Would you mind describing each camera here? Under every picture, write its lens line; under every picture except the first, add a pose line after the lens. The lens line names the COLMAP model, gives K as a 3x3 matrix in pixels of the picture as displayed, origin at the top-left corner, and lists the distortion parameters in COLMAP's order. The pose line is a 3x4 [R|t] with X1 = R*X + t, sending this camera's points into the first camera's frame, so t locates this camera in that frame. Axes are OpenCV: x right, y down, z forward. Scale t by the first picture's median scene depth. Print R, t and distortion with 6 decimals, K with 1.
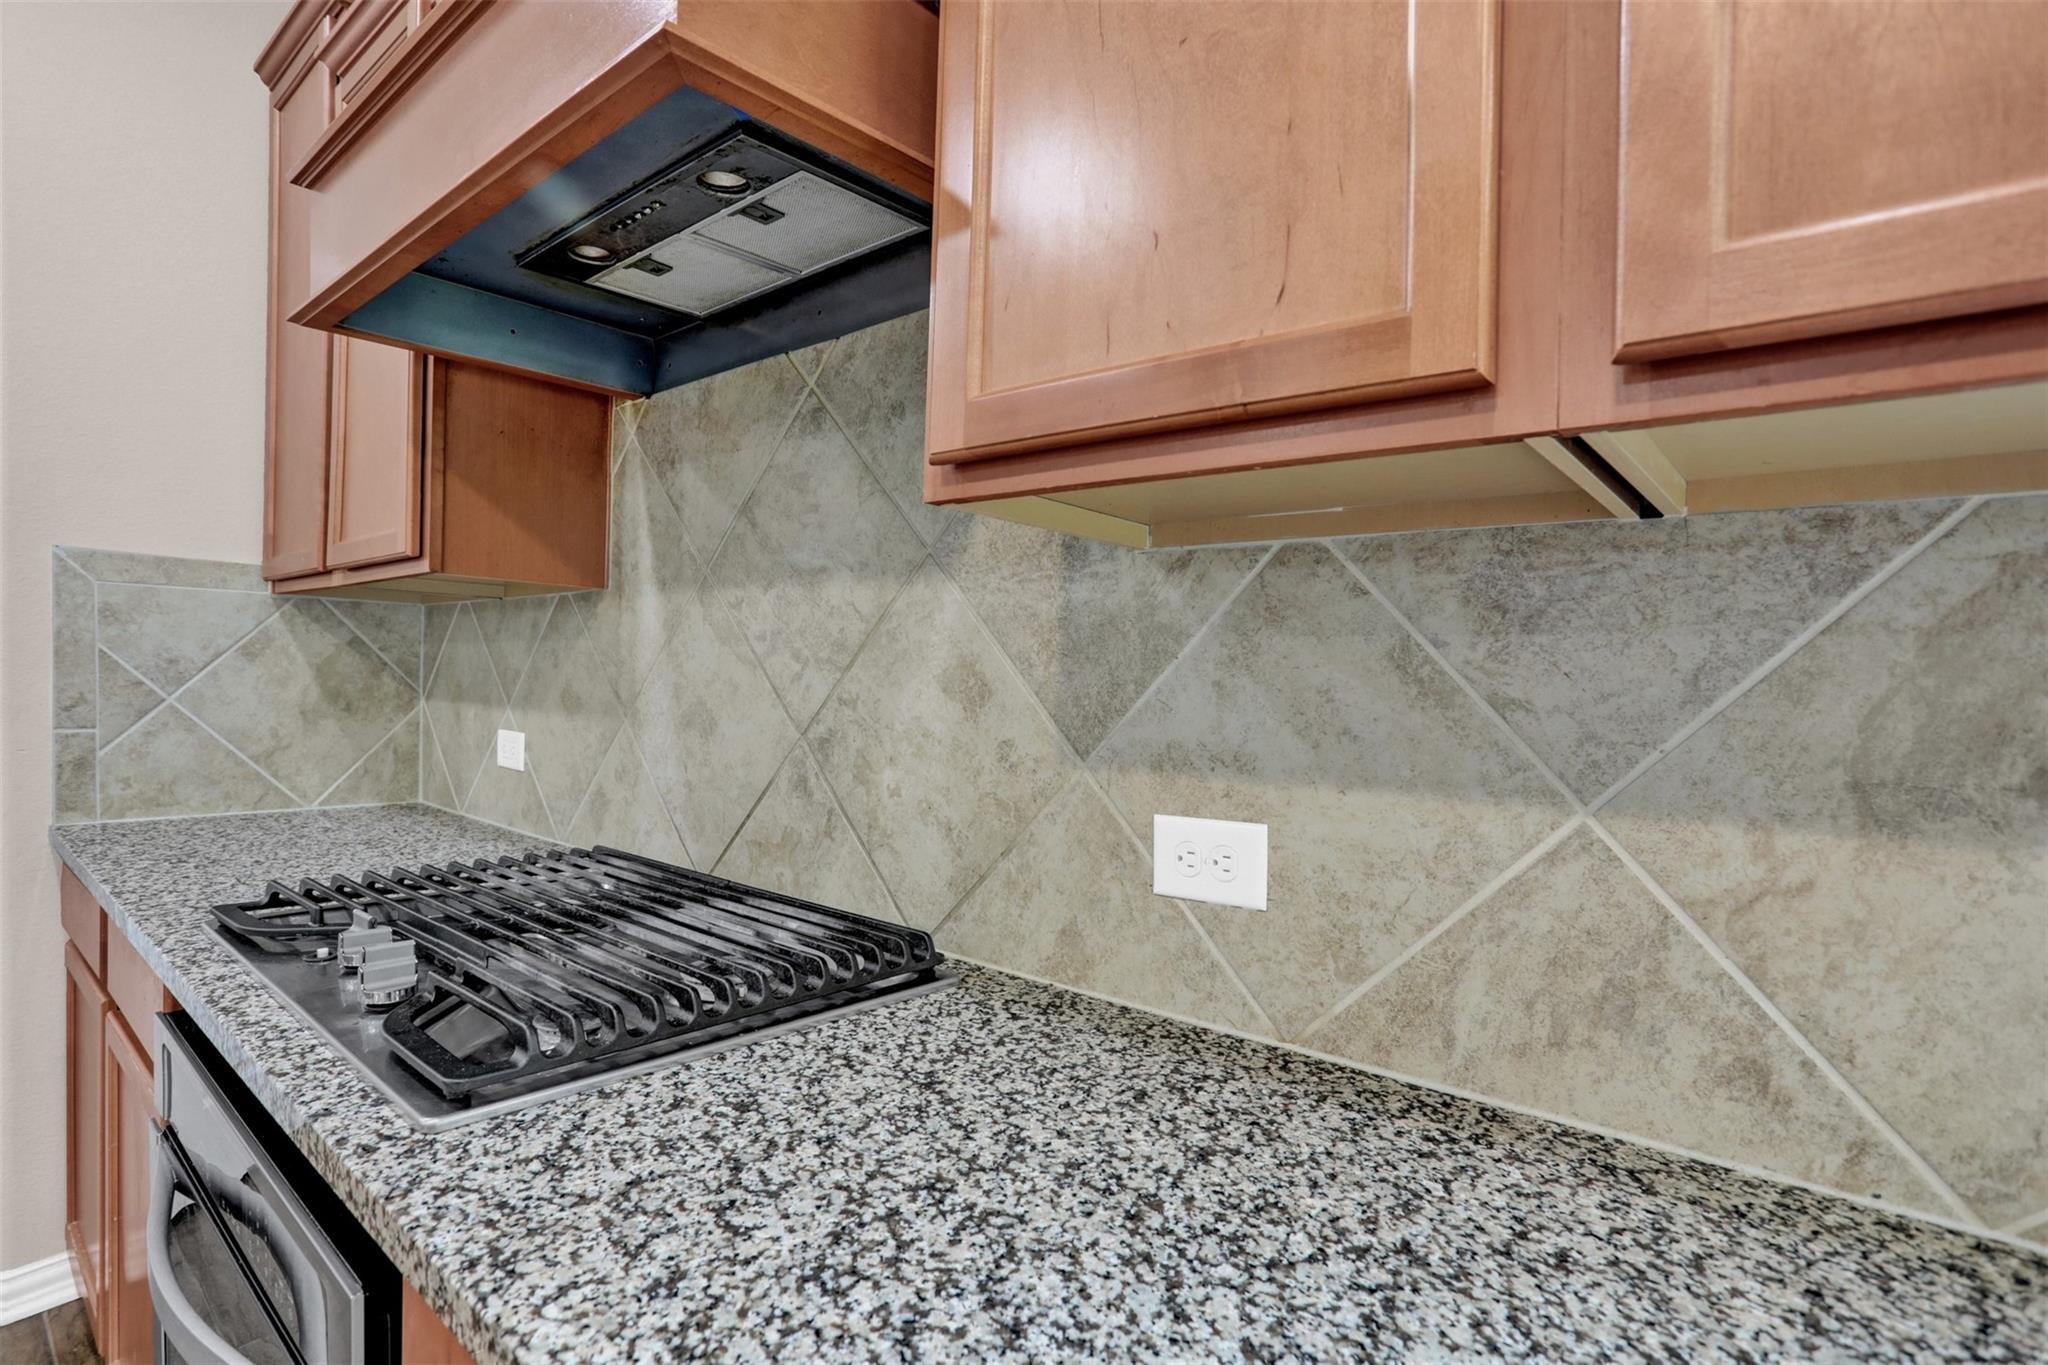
lens RADIAL K [[1037.4, 0, 1035.5], [0, 1037.4, 703.1], [0, 0, 1]] dist [-0.069767, 0.029231]
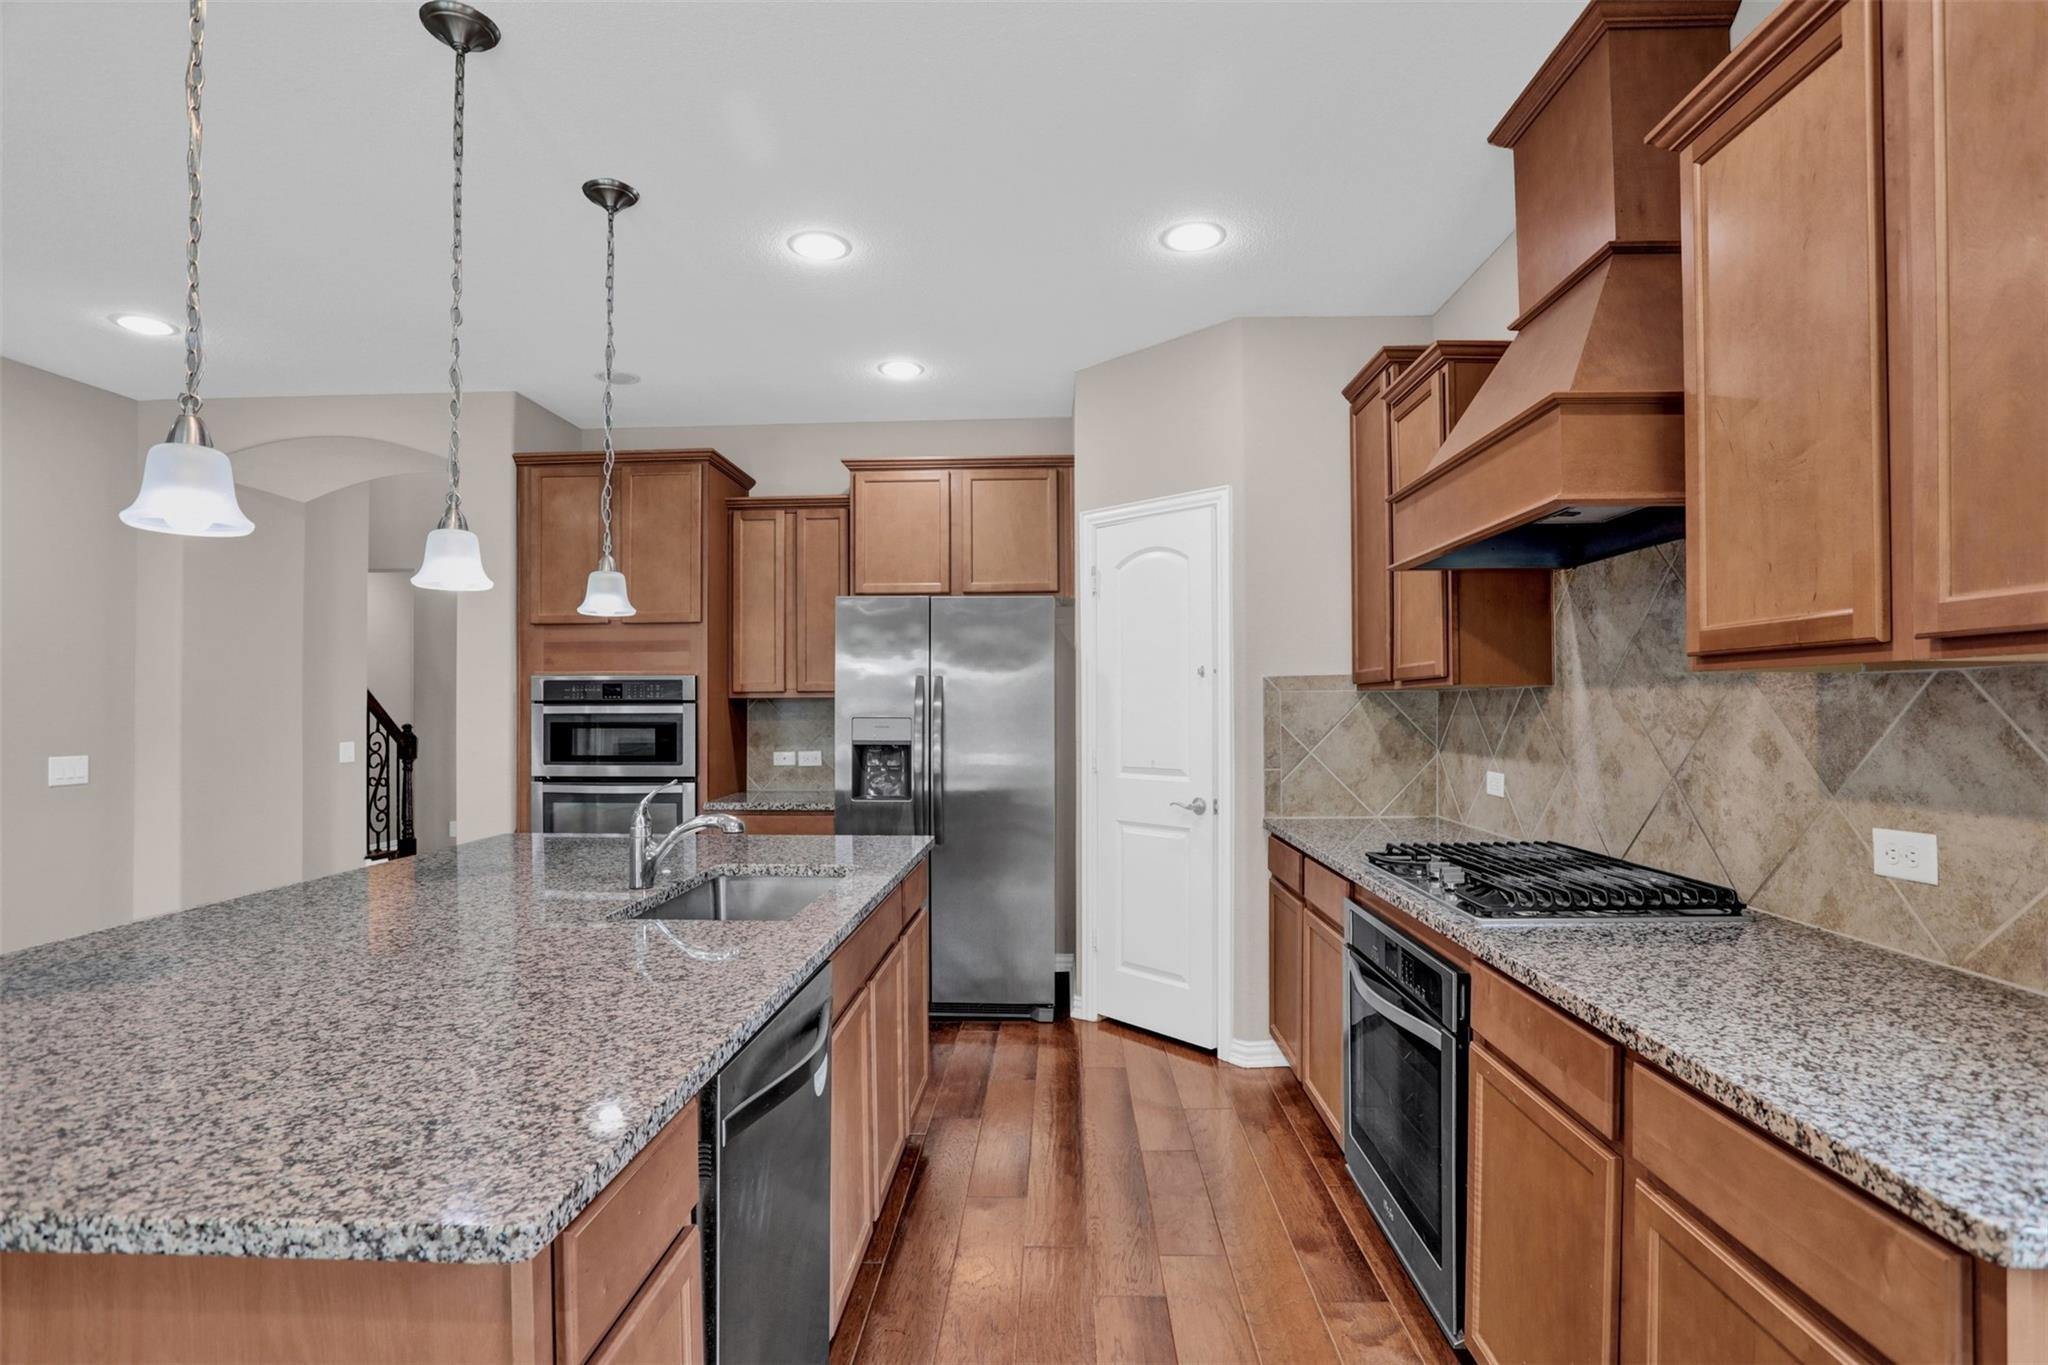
lens RADIAL K [[1037.4, 0, 1035.5], [0, 1037.4, 703.1], [0, 0, 1]] dist [-0.069767, 0.029231]
pose [[0.636100, -0.034963, -0.770814, 0.386479], [0.006047, 0.999168, -0.040330, -0.029504], [0.771583, 0.020993, 0.635782, -0.836193]]
